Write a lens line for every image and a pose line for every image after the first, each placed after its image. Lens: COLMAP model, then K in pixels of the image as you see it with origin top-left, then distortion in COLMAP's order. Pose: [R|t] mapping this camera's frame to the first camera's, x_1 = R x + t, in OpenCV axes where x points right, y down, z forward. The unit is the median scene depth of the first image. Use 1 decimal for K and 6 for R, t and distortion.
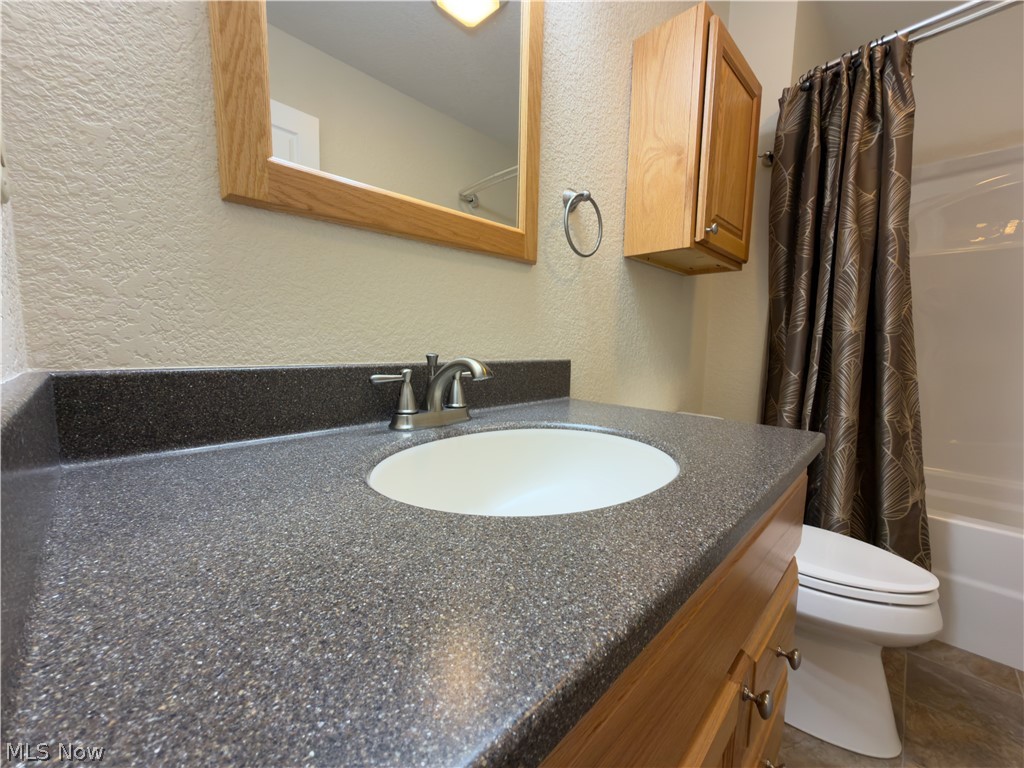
lens RADIAL K [[409.6, 0, 511.6], [0, 409.6, 382.0], [0, 0, 1]] dist [-0.001583, -0.000219]
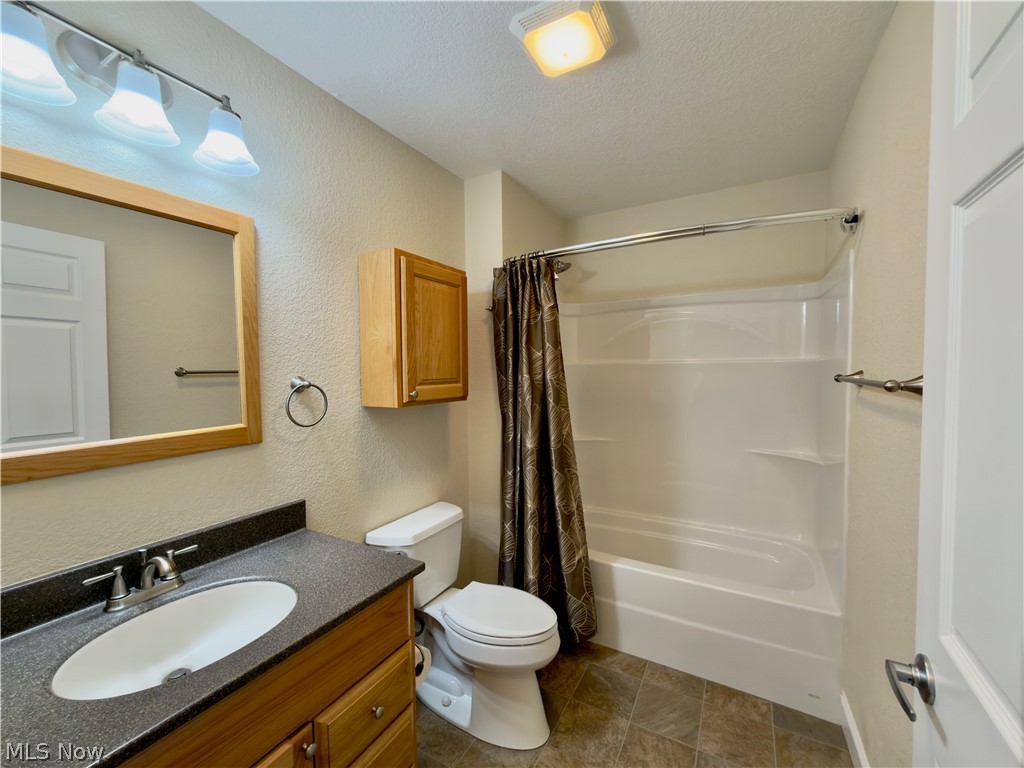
lens RADIAL K [[423.9, 0, 515.0], [0, 423.9, 379.1], [0, 0, 1]] dist [0.001612, 0.000501]
pose [[0.964465, -0.037326, 0.261560, 0.448207], [0.054090, 0.996897, -0.057187, -0.324260], [-0.258613, 0.069303, 0.963492, -0.534570]]
